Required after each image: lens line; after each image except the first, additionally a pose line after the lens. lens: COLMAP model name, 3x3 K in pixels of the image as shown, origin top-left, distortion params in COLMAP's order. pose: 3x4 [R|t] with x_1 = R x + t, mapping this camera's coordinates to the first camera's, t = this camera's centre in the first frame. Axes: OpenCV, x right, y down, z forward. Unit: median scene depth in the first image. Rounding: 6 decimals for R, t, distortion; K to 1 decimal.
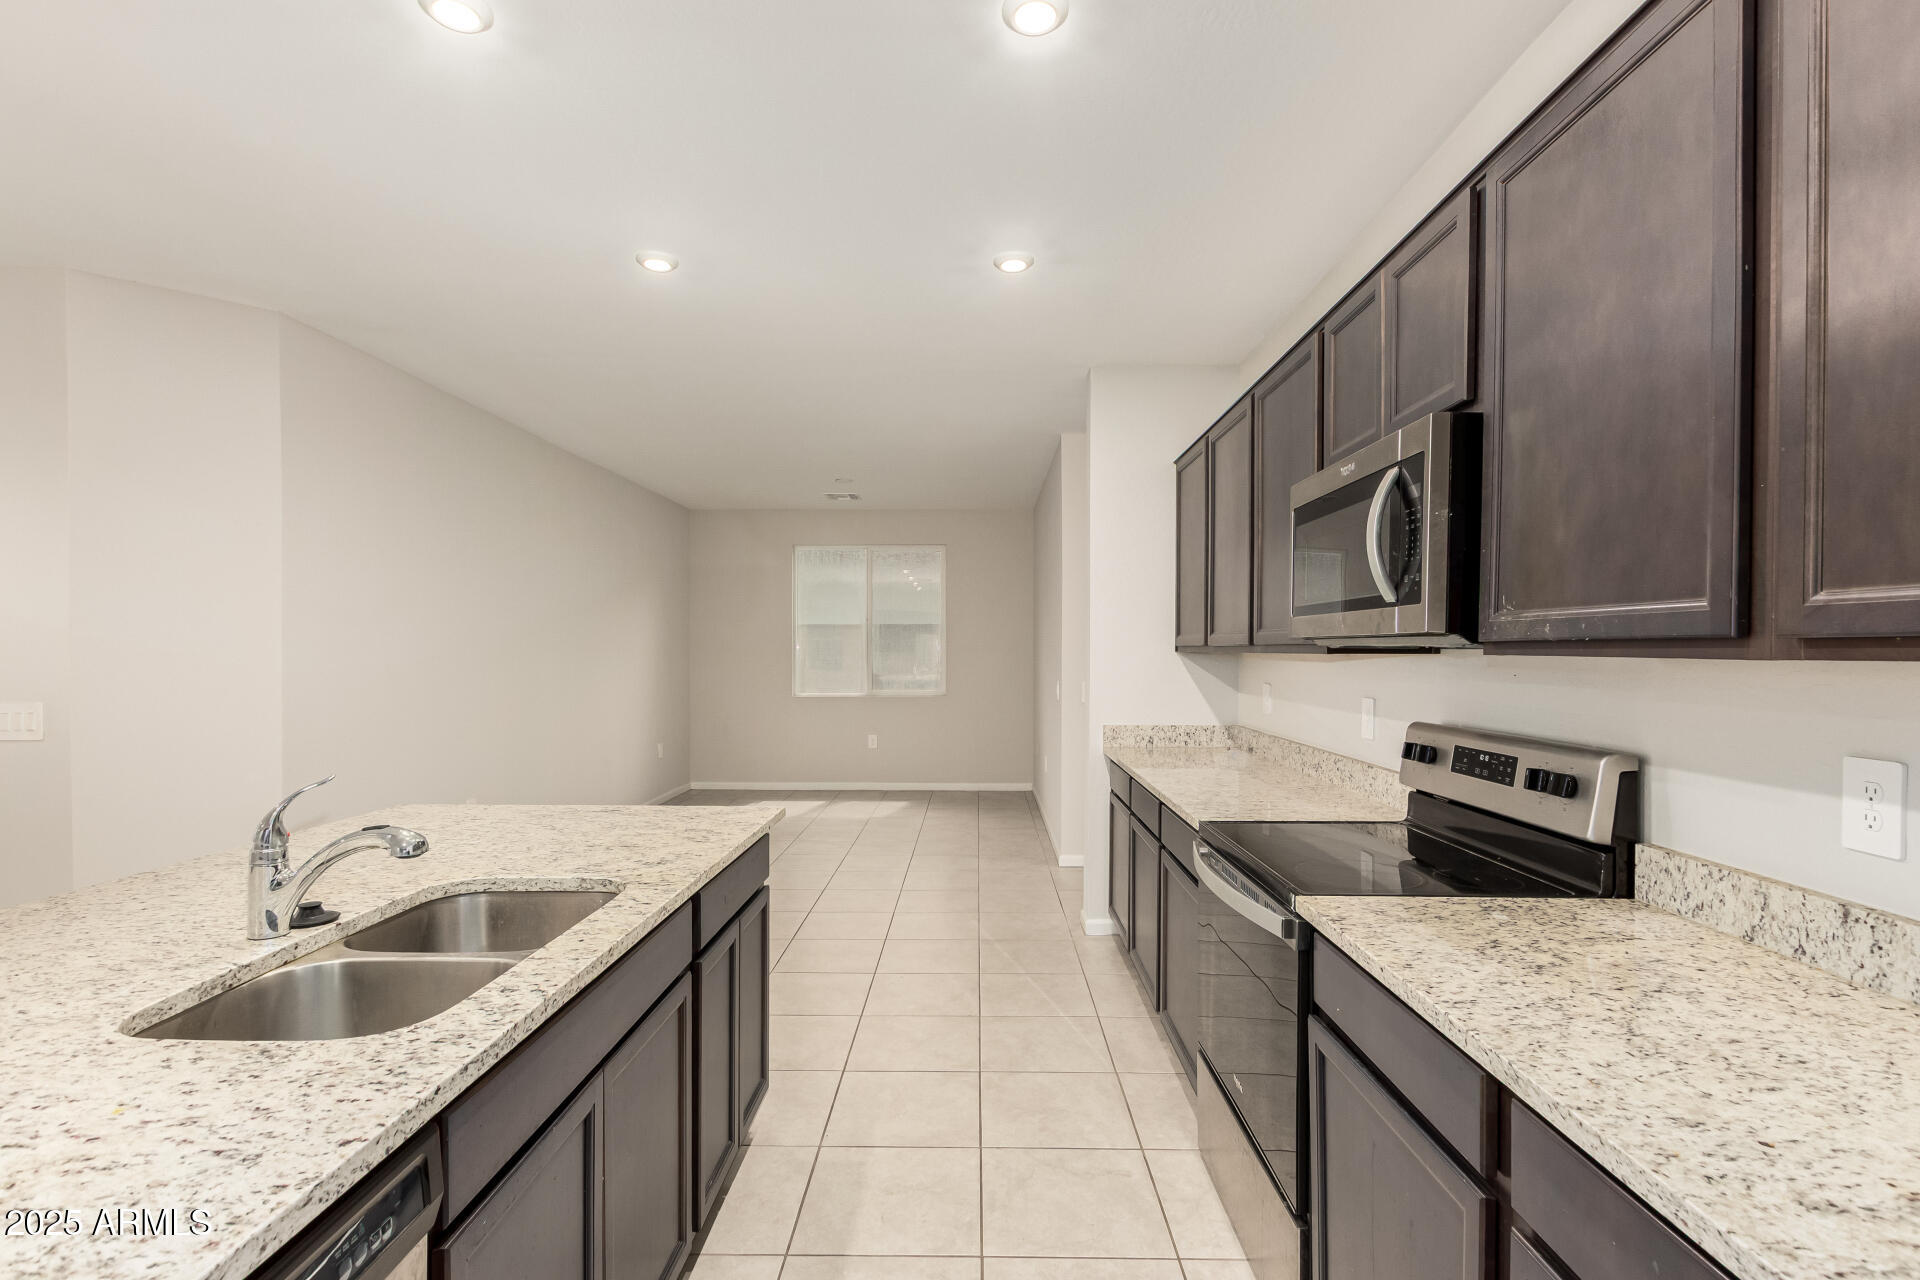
lens RADIAL K [[907.5, 0, 957.9], [0, 907.5, 650.5], [0, 0, 1]] dist [0.009573, -0.003422]
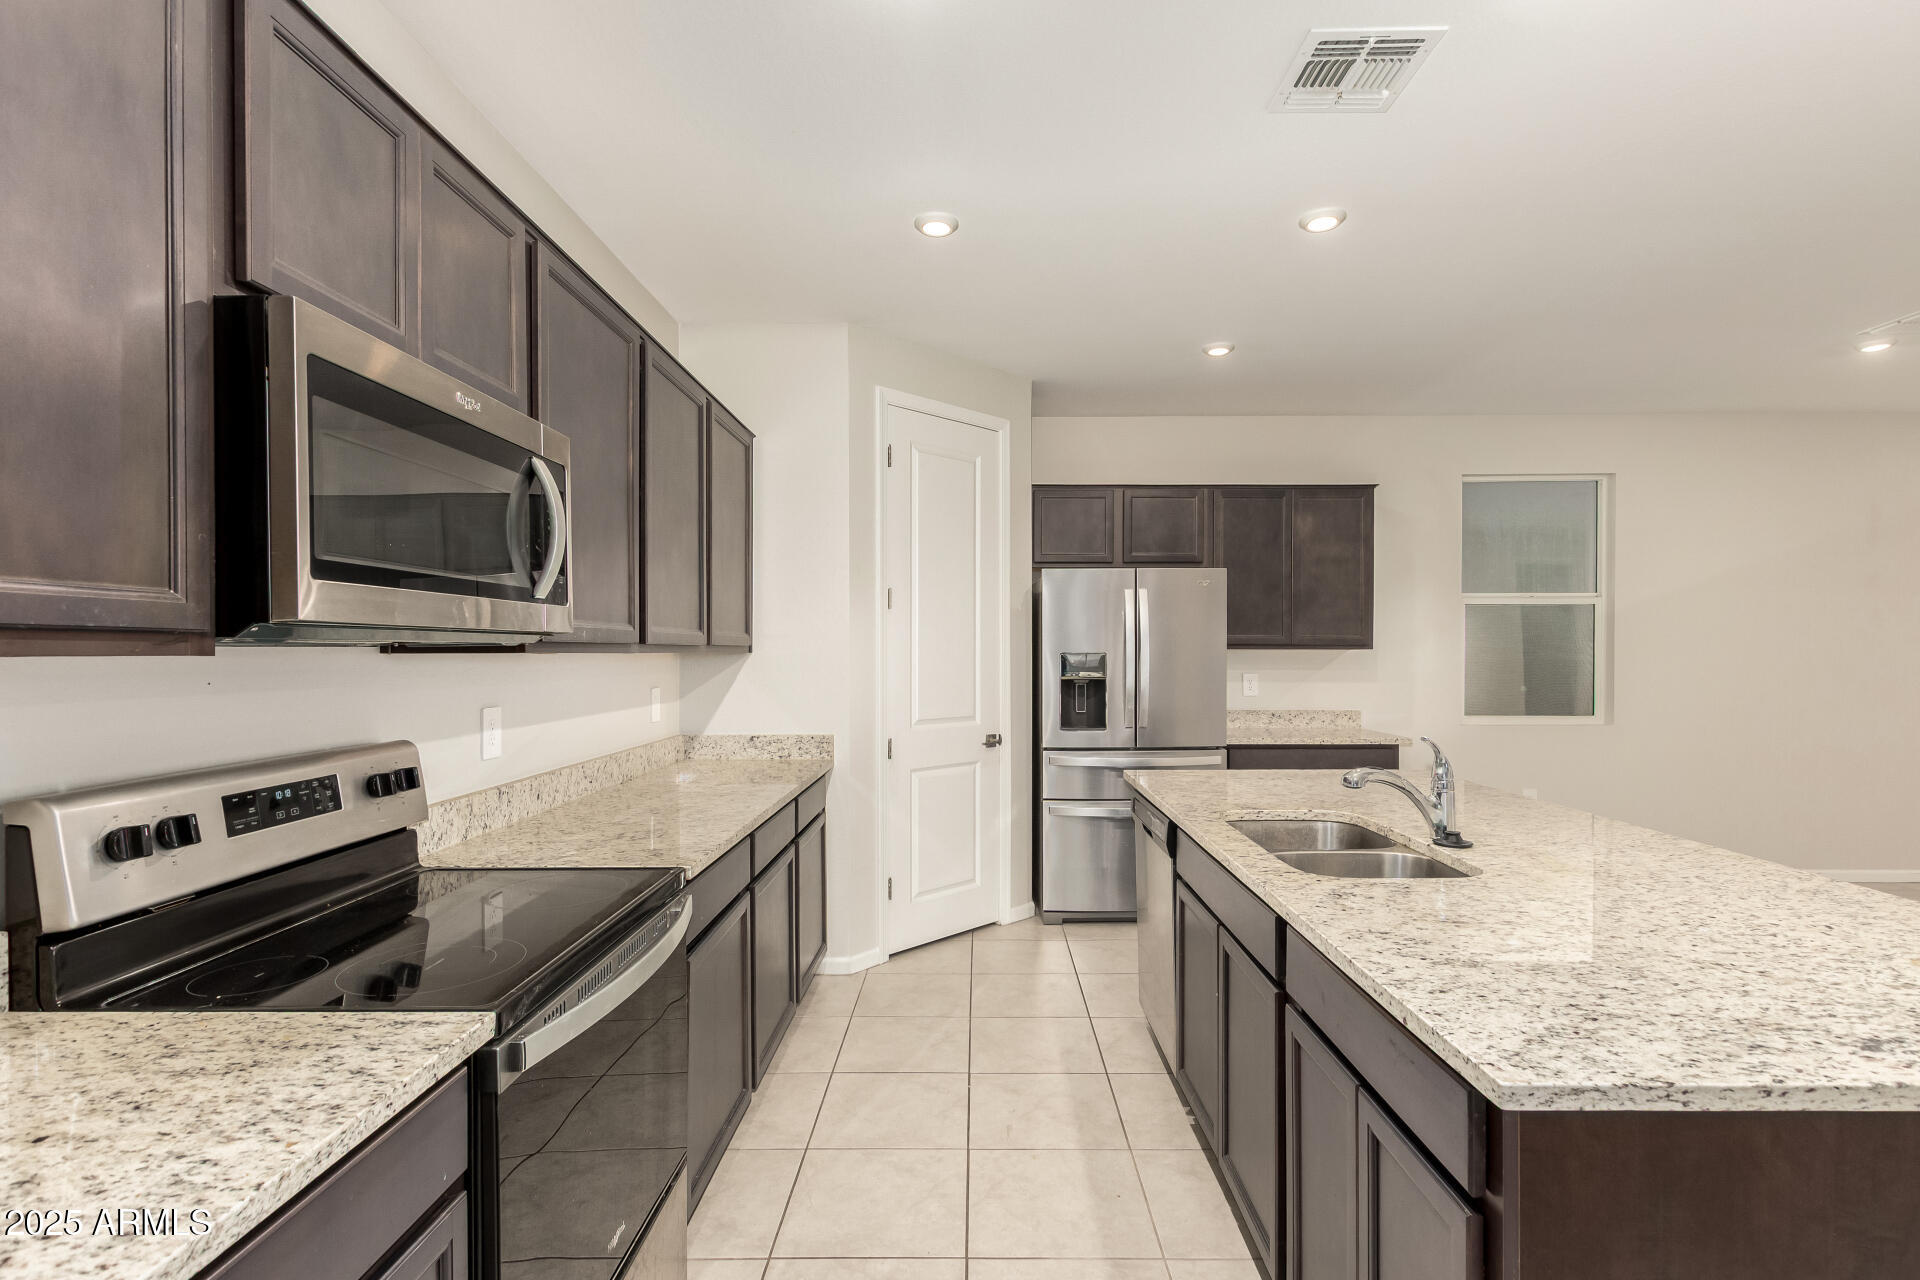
lens RADIAL K [[907.5, 0, 970.9], [0, 907.5, 638.1], [0, 0, 1]] dist [0.009573, -0.003422]
pose [[-0.999901, -0.000083, -0.014057, 0.038089], [0.000097, 0.999918, -0.012824, 0.001203], [0.014057, -0.012824, -0.999819, 2.112688]]
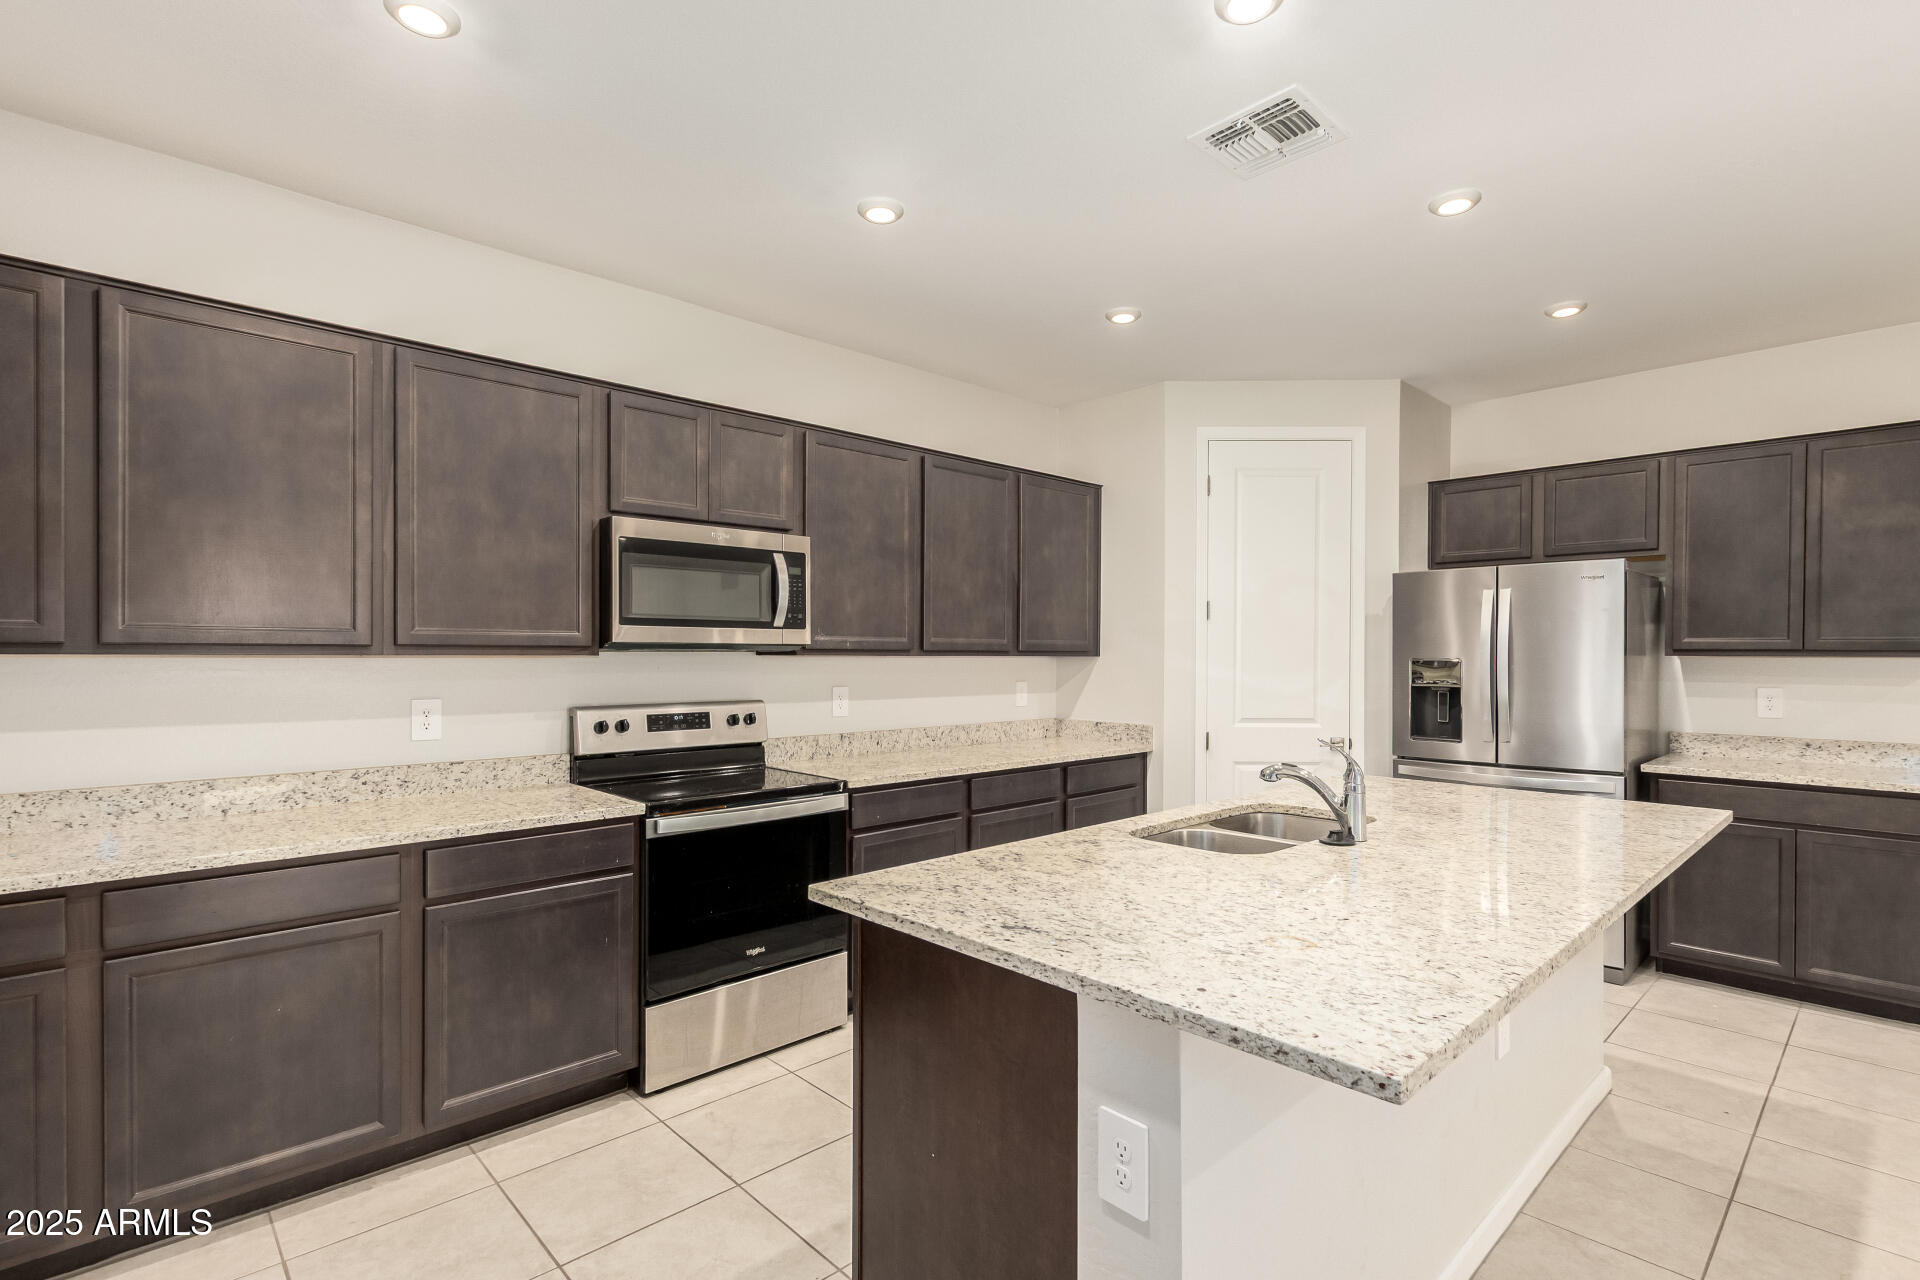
lens RADIAL K [[907.5, 0, 971.4], [0, 907.5, 656.9], [0, 0, 1]] dist [0.009573, -0.003422]
pose [[-0.704501, -0.004745, 0.709687, -1.169824], [-0.003471, 0.999989, 0.003241, 0.000294], [-0.709695, -0.000180, -0.704510, 2.158465]]
